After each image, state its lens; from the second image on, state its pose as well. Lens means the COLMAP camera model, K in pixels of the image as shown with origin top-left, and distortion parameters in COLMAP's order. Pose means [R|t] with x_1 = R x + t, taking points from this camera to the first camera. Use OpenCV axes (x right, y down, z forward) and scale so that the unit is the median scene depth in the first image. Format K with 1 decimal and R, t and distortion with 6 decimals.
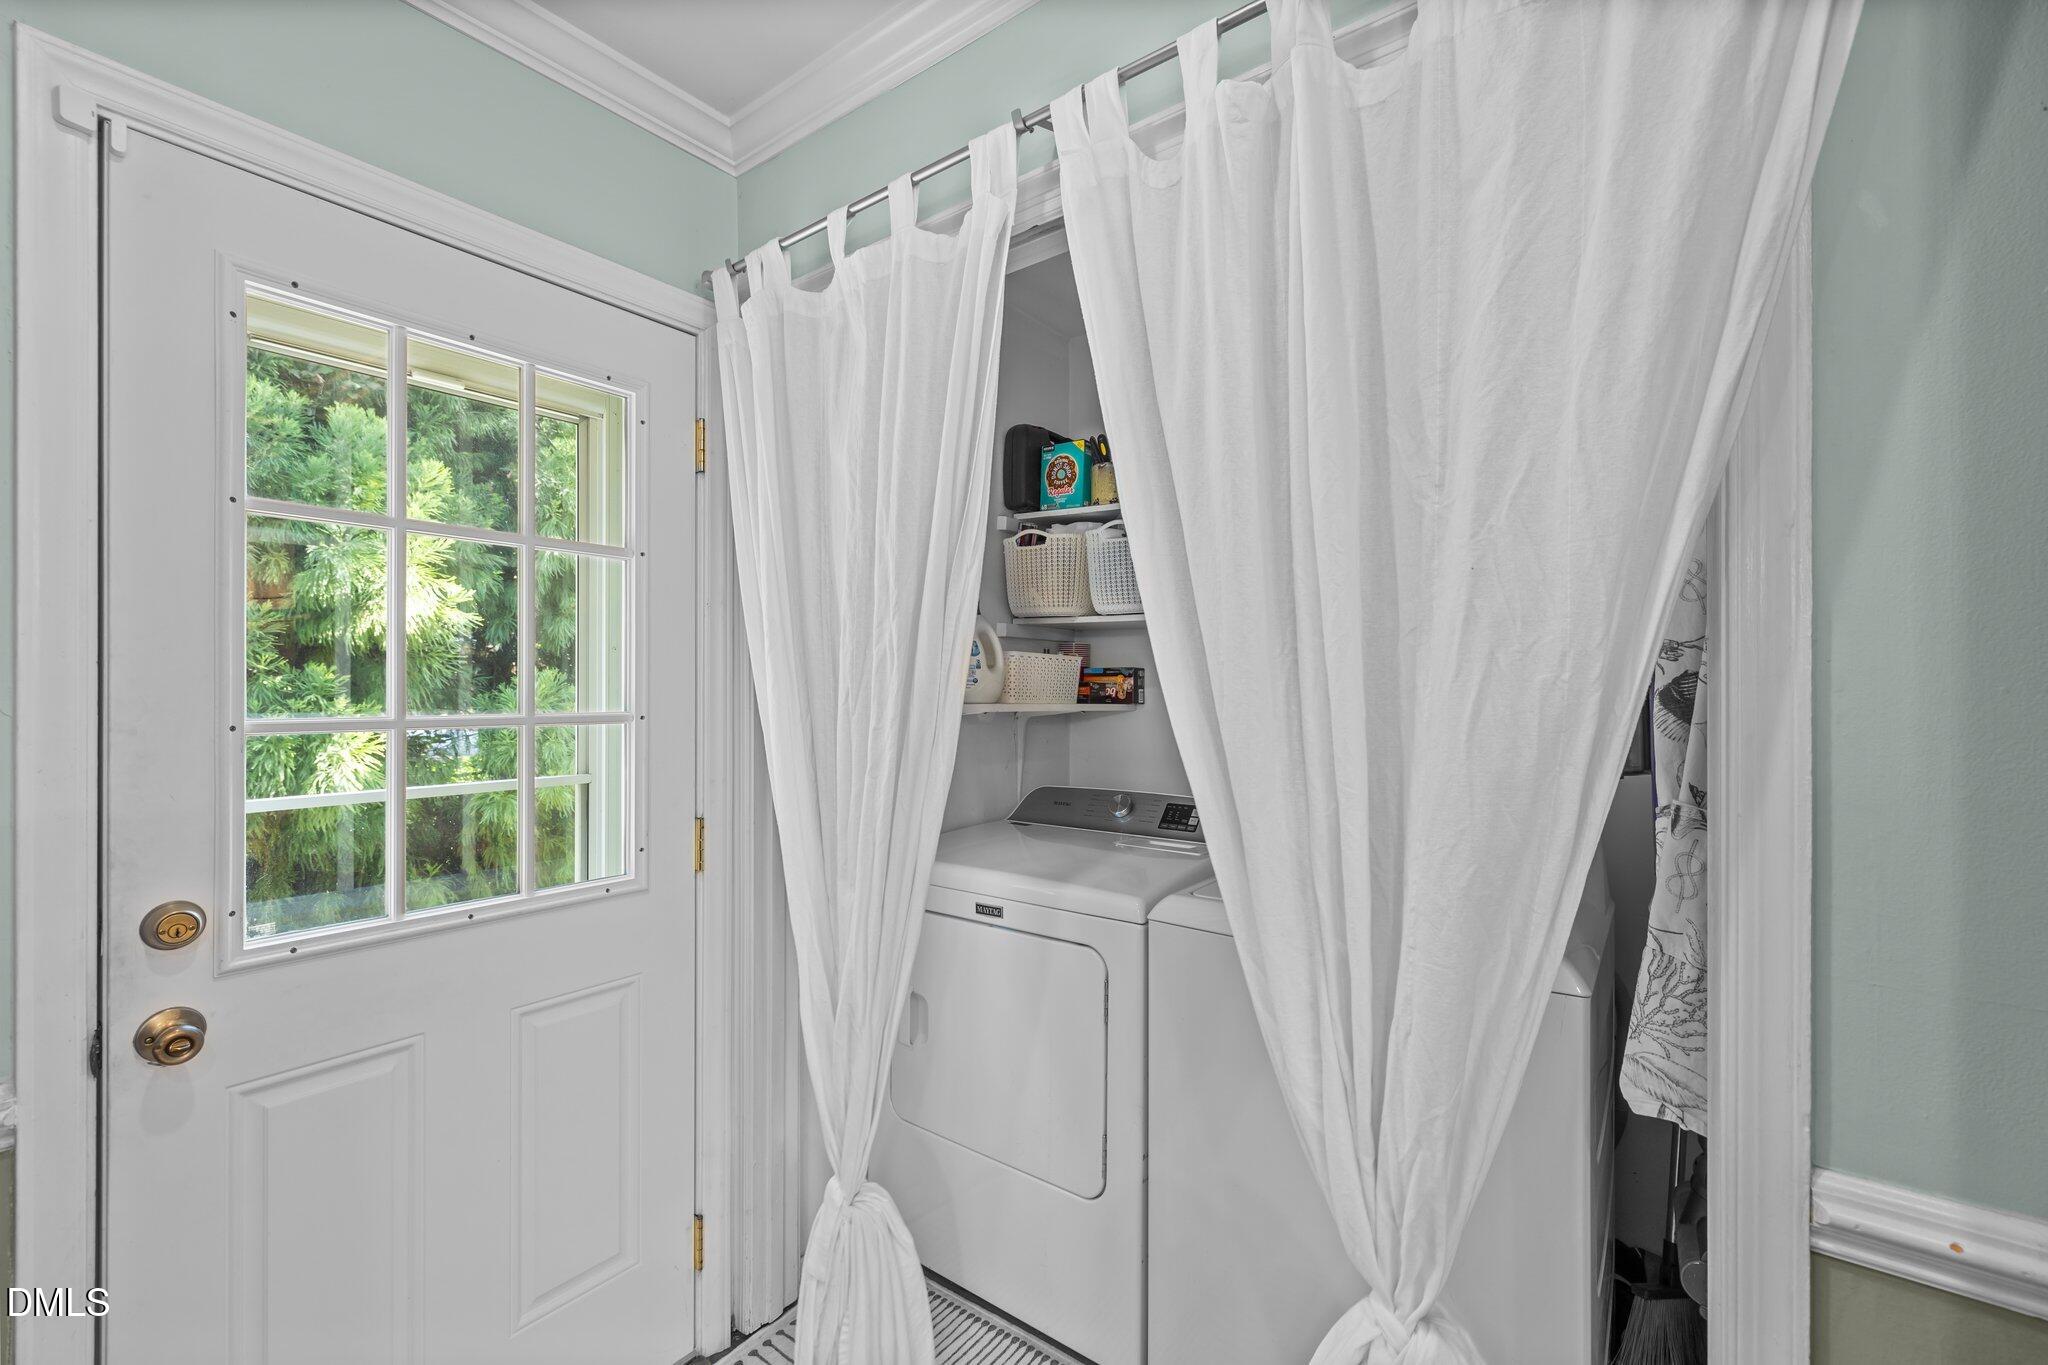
lens RADIAL K [[858.0, 0, 1032.2], [0, 858.0, 692.3], [0, 0, 1]] dist [-0.000409, 0.000000]
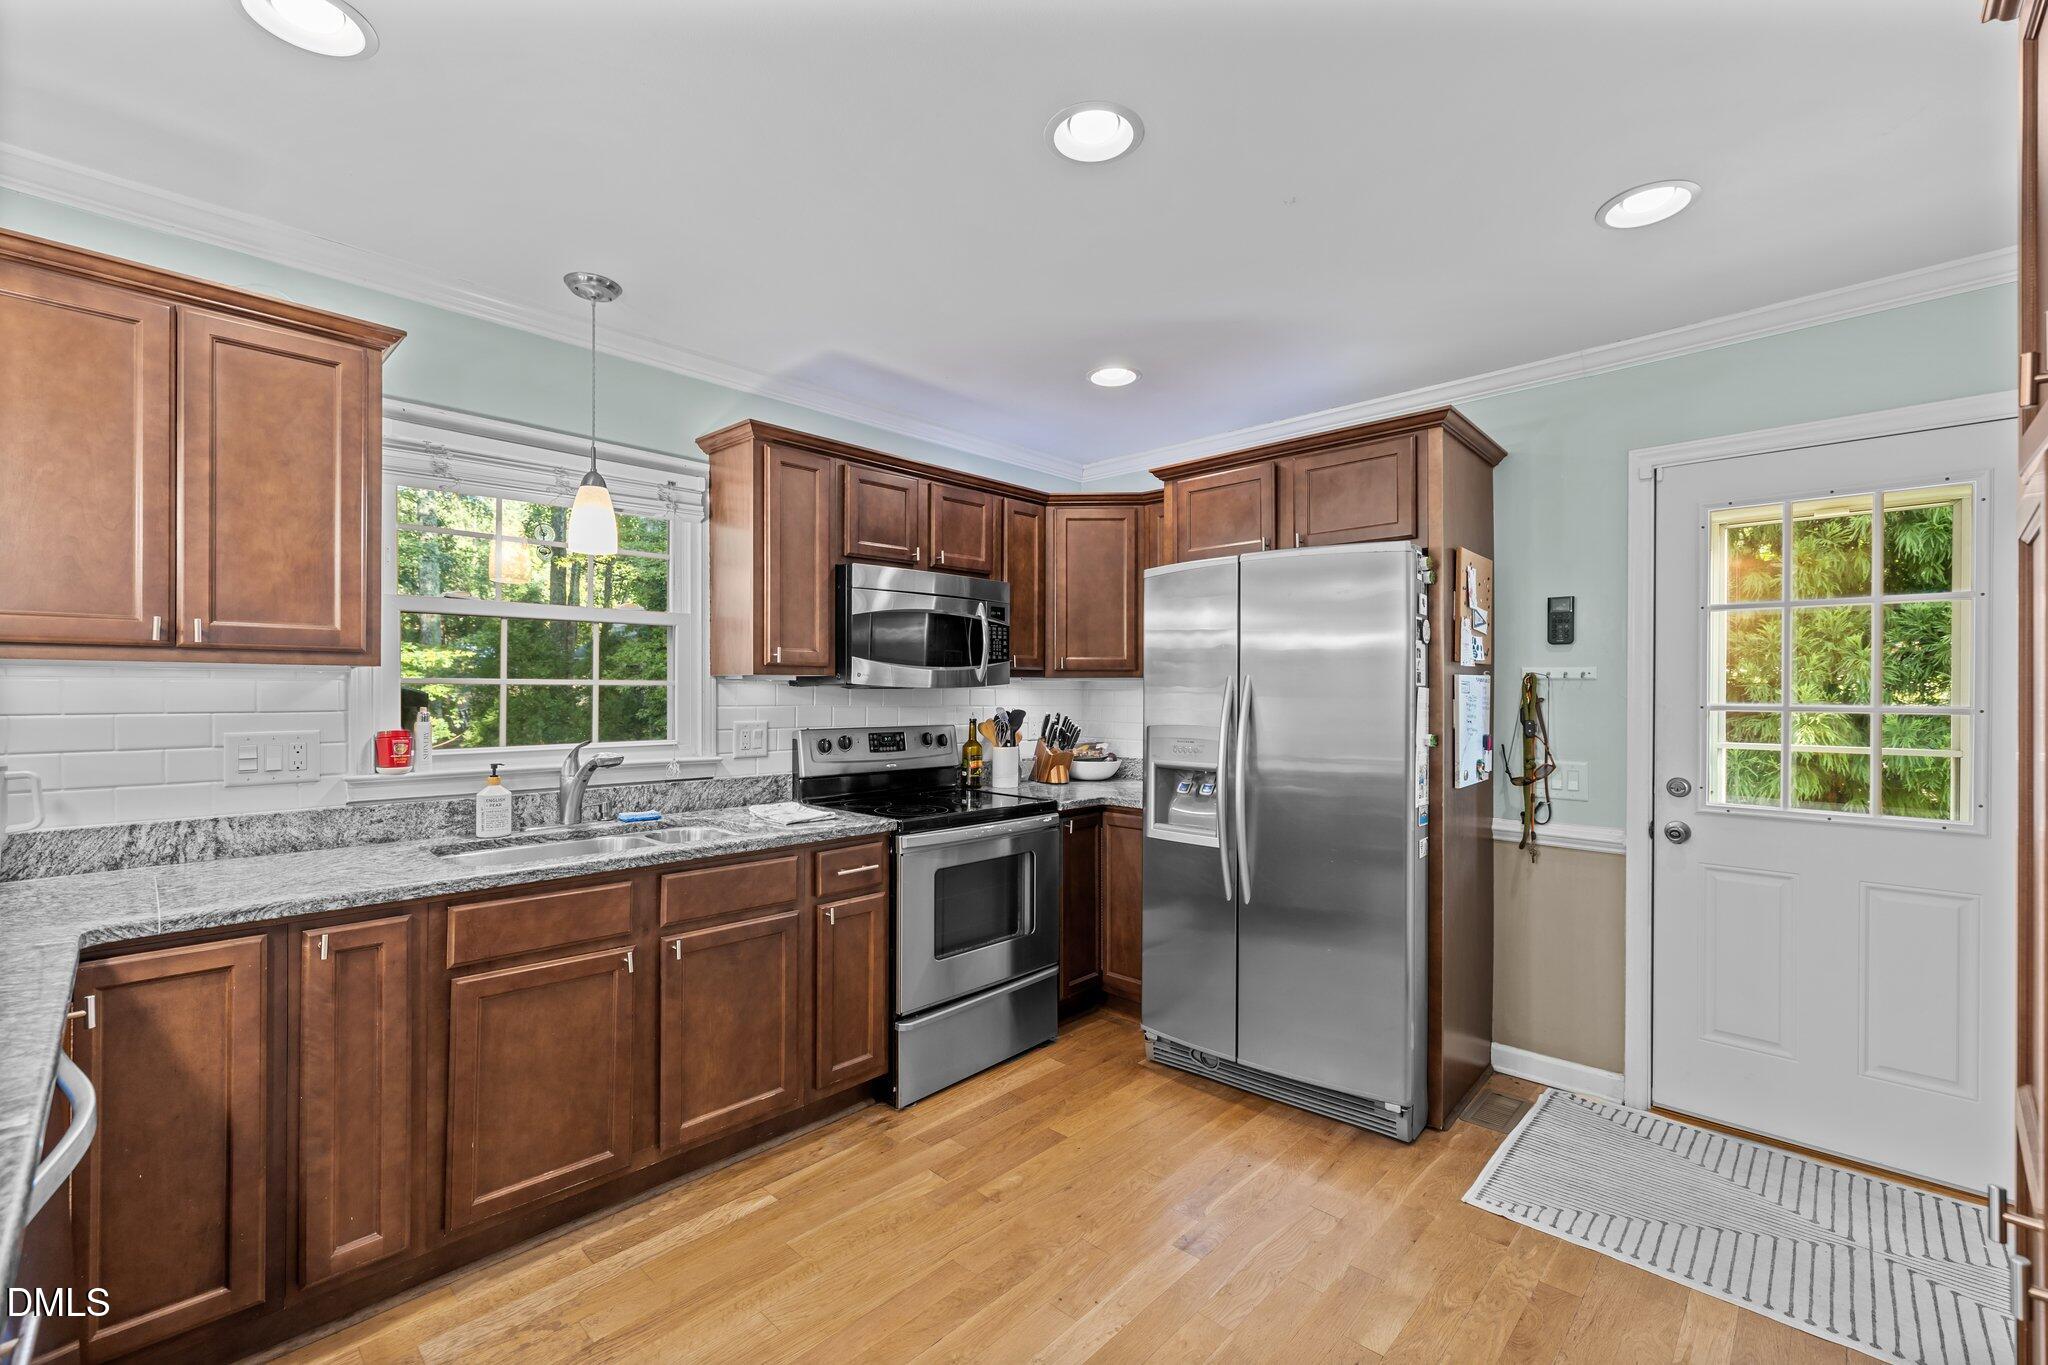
lens RADIAL K [[858.0, 0, 1019.6], [0, 858.0, 688.1], [0, 0, 1]] dist [-0.000409, 0.000000]
pose [[-0.142767, -0.006787, -0.989733, 1.541087], [-0.013280, 0.999900, -0.004942, 0.027155], [0.989667, 0.012438, -0.142843, -0.462323]]
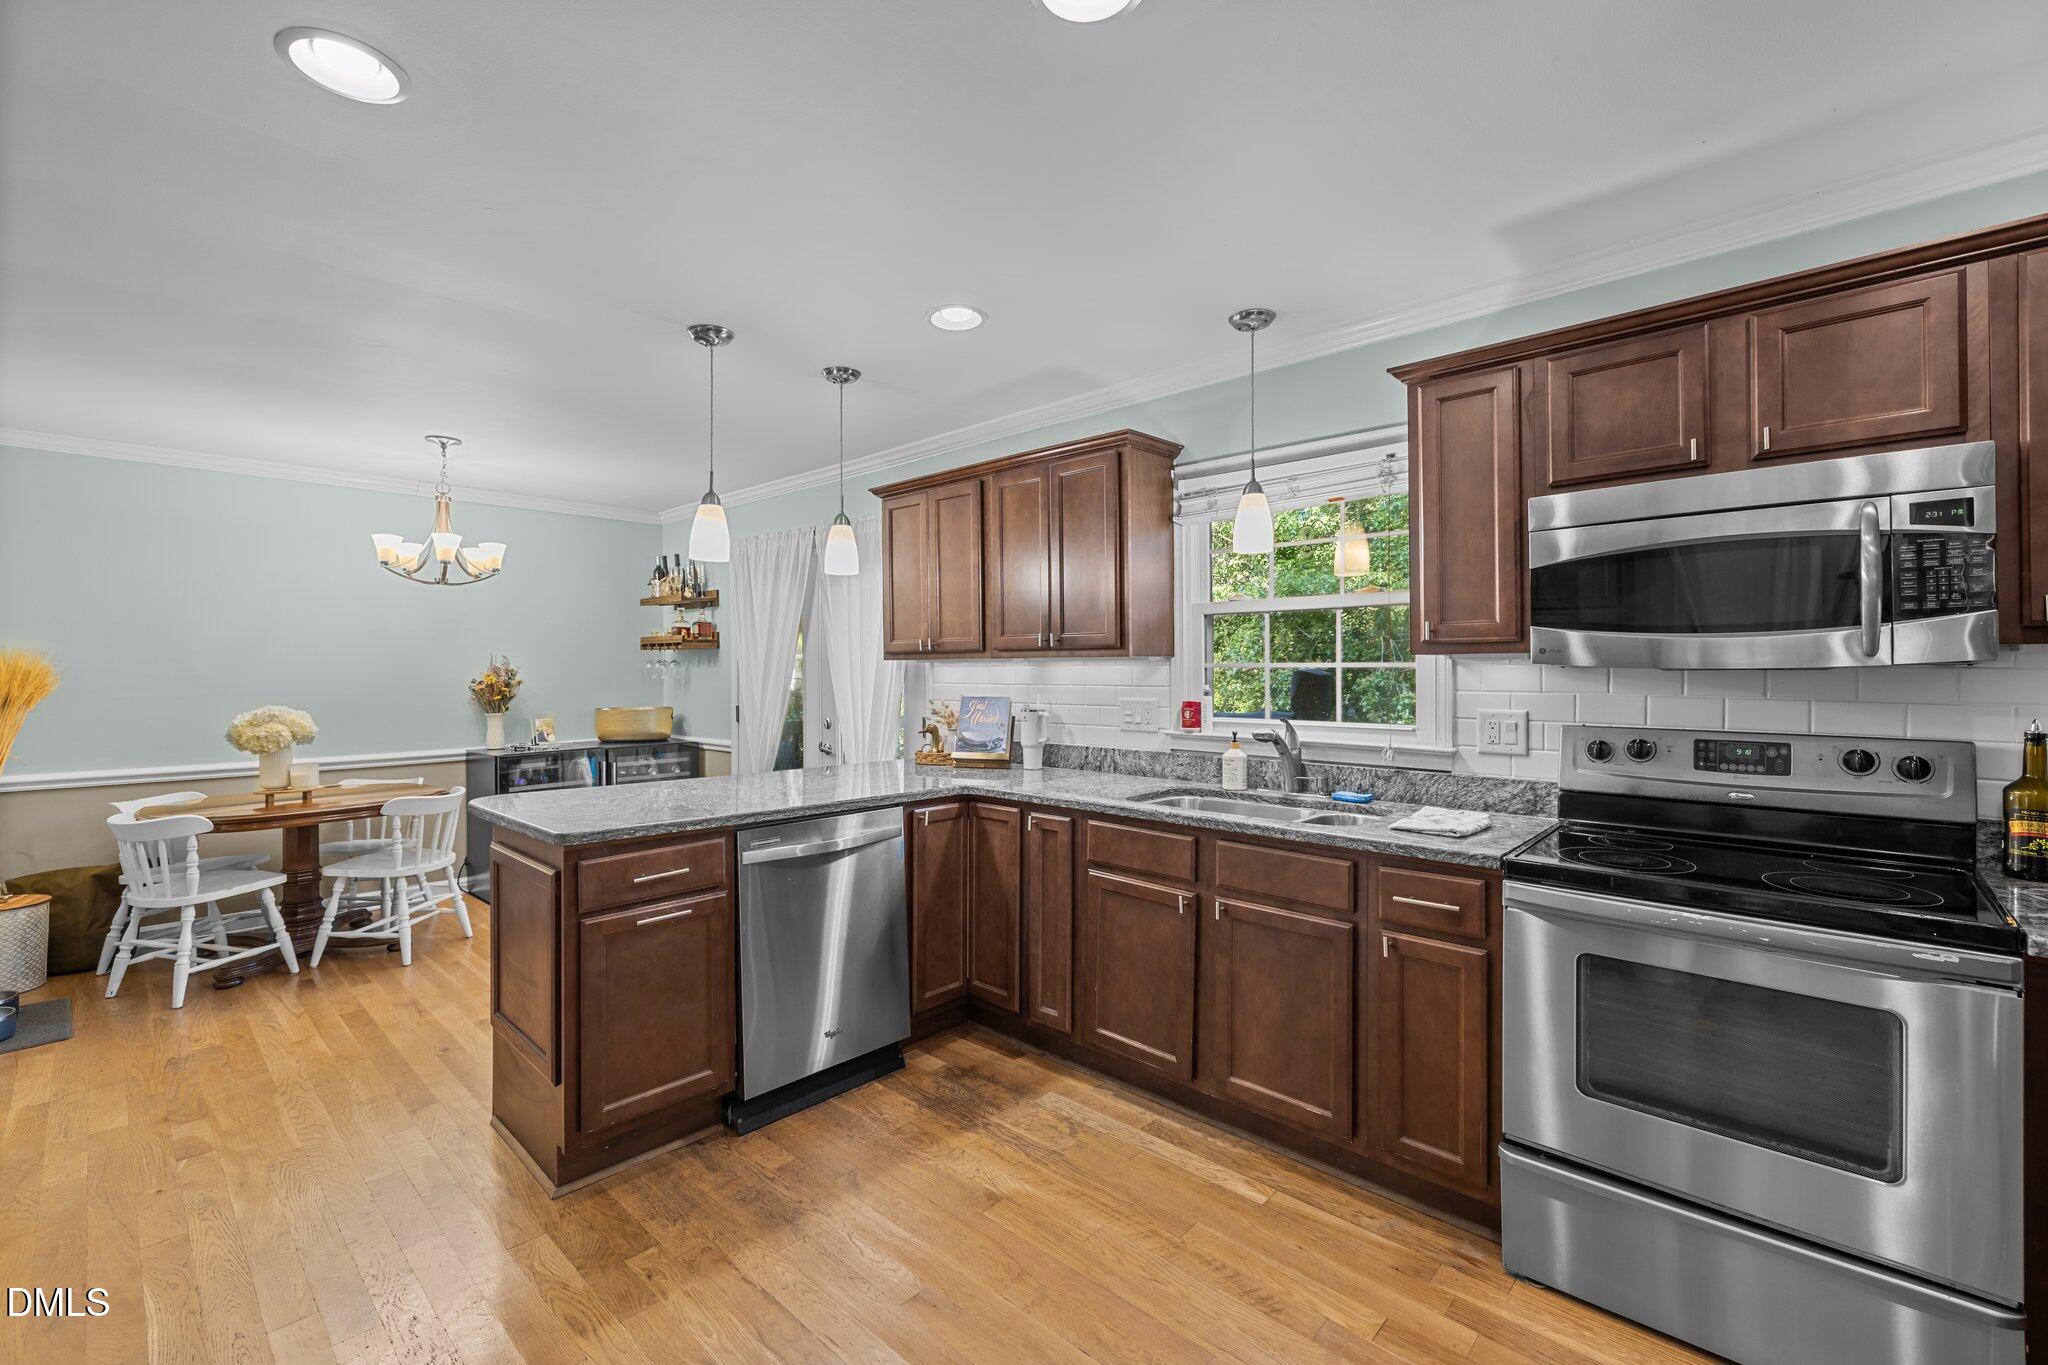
lens RADIAL K [[858.0, 0, 1029.0], [0, 858.0, 667.4], [0, 0, 1]] dist [-0.000409, 0.000000]
pose [[-0.992393, -0.003823, 0.123049, 0.029903], [-0.003095, 0.999977, 0.006102, 0.010117], [-0.123070, 0.005674, -0.992382, 0.588200]]
